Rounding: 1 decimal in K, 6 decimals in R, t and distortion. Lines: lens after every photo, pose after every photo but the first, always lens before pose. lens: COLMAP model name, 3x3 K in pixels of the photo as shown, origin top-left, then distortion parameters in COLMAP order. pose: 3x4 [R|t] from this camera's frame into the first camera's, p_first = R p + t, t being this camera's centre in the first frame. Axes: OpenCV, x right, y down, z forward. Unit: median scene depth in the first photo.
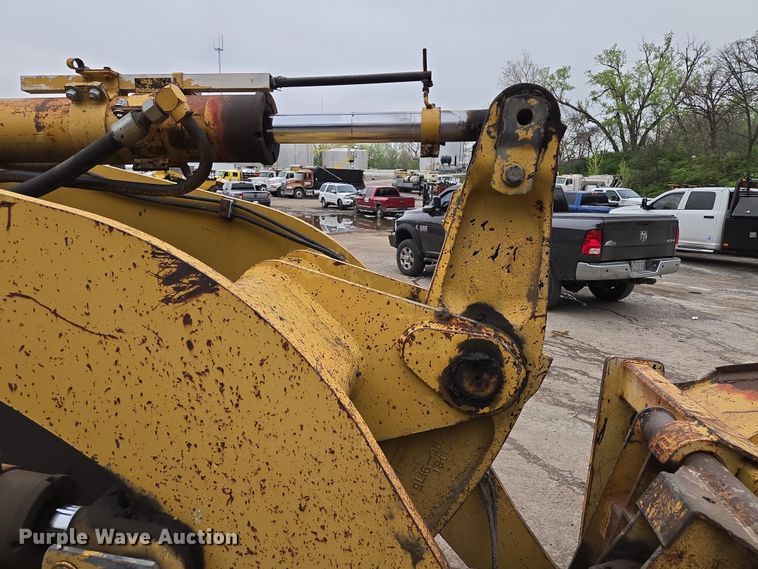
lens RADIAL K [[524.9, 0, 381.1], [0, 524.9, 283.9], [0, 0, 1]] dist [0.073248, -0.056883]
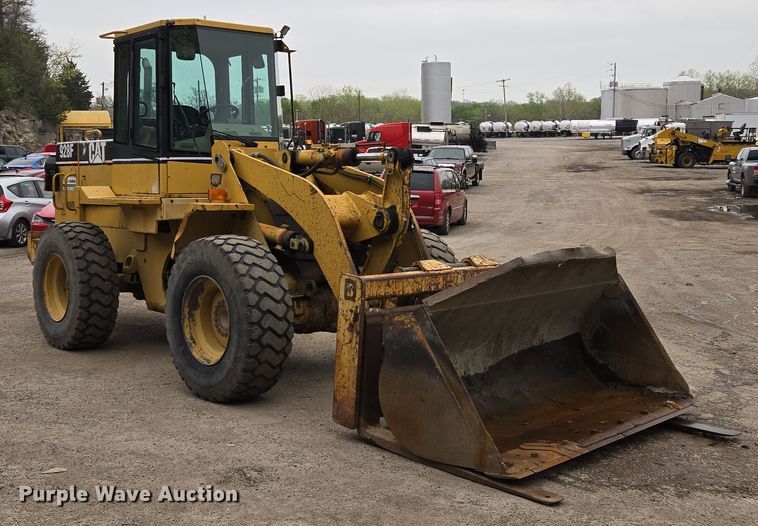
lens RADIAL K [[940.4, 0, 334.8], [0, 940.4, 232.1], [0, 0, 1]] dist [0.091793, 0.000000]
pose [[0.719243, 0.044509, -0.693331, 4.362110], [-0.112853, 0.992177, -0.053378, 0.607434], [0.685531, 0.116636, 0.718640, -3.846713]]
